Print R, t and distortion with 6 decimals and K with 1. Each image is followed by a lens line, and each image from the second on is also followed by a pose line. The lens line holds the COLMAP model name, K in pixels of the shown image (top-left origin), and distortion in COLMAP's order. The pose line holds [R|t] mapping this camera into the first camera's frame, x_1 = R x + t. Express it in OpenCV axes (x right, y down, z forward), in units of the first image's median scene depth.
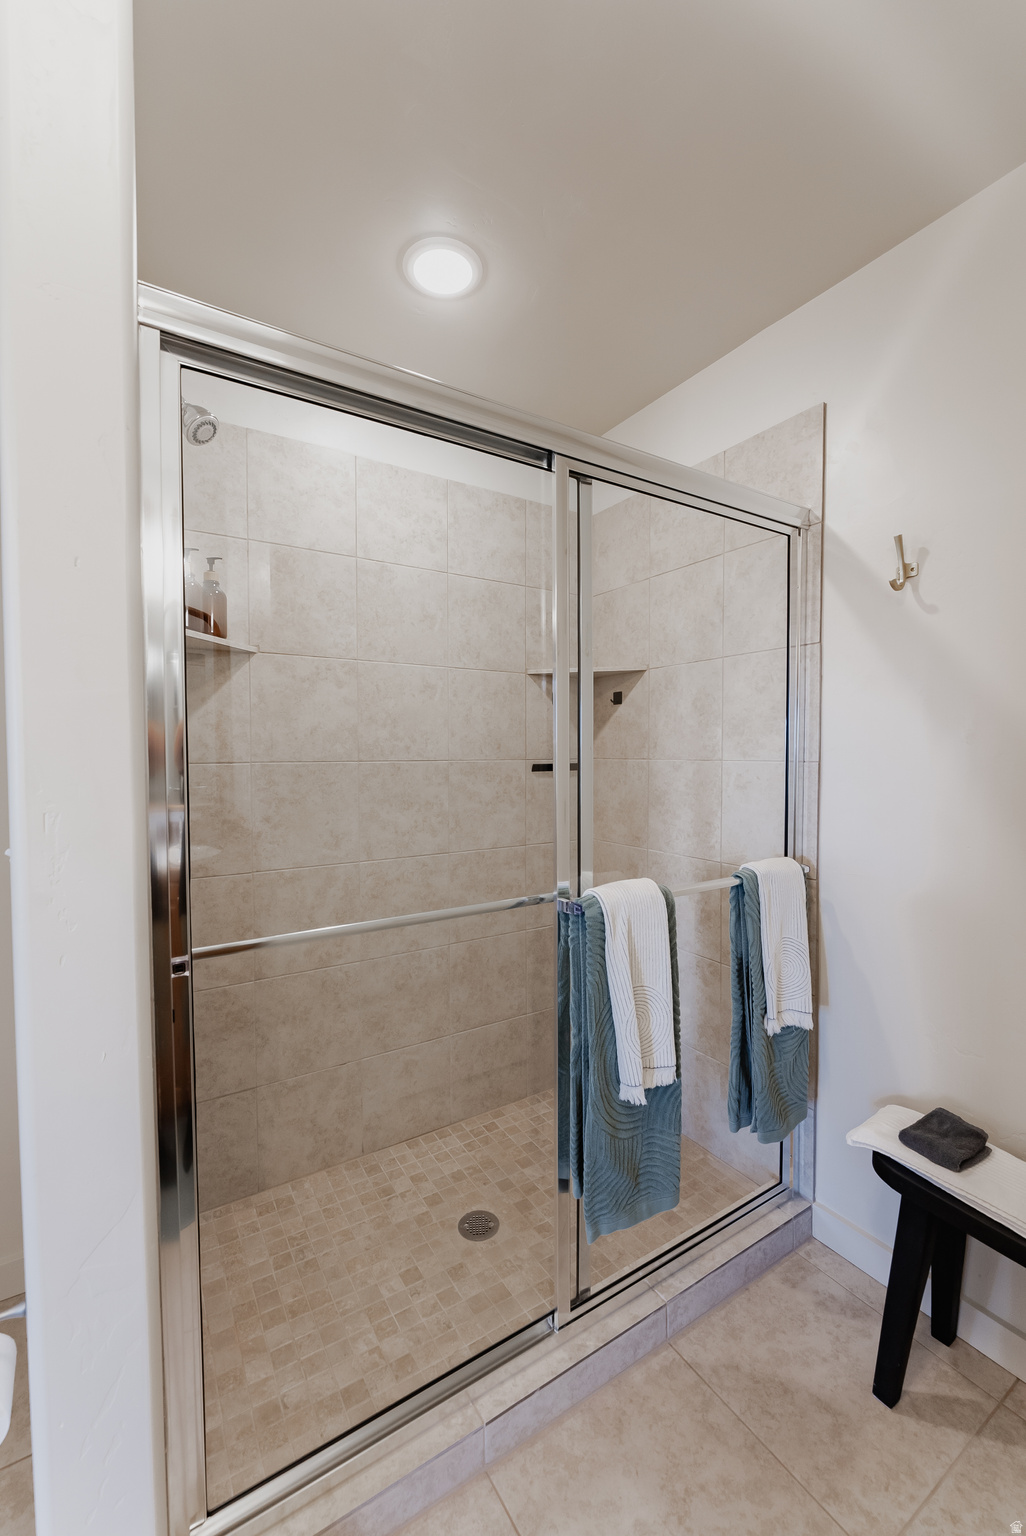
lens RADIAL K [[614.5, 0, 520.7], [0, 614.5, 771.2], [0, 0, 1]] dist [-0.002157, -0.001530]
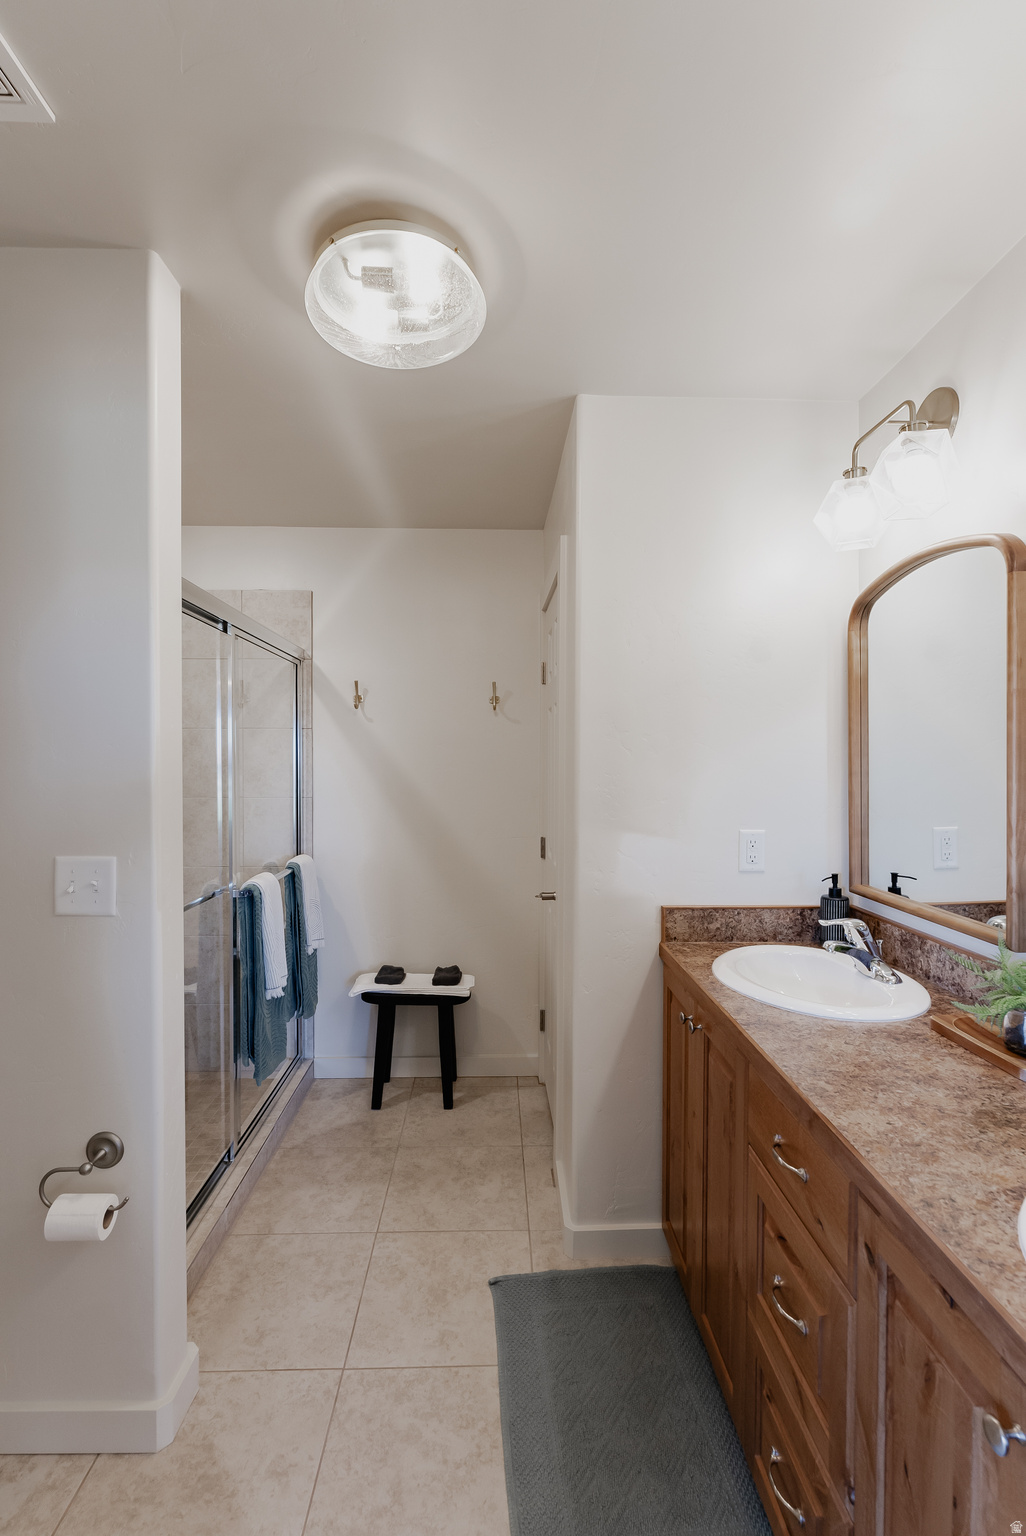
lens RADIAL K [[680.2, 0, 510.8], [0, 680.2, 772.1], [0, 0, 1]] dist [-0.005453, 0.001806]
pose [[0.511149, -0.009546, 0.859439, -1.004817], [0.028011, 0.999592, -0.005557, -0.069729], [-0.859036, 0.026914, 0.511208, -0.524126]]
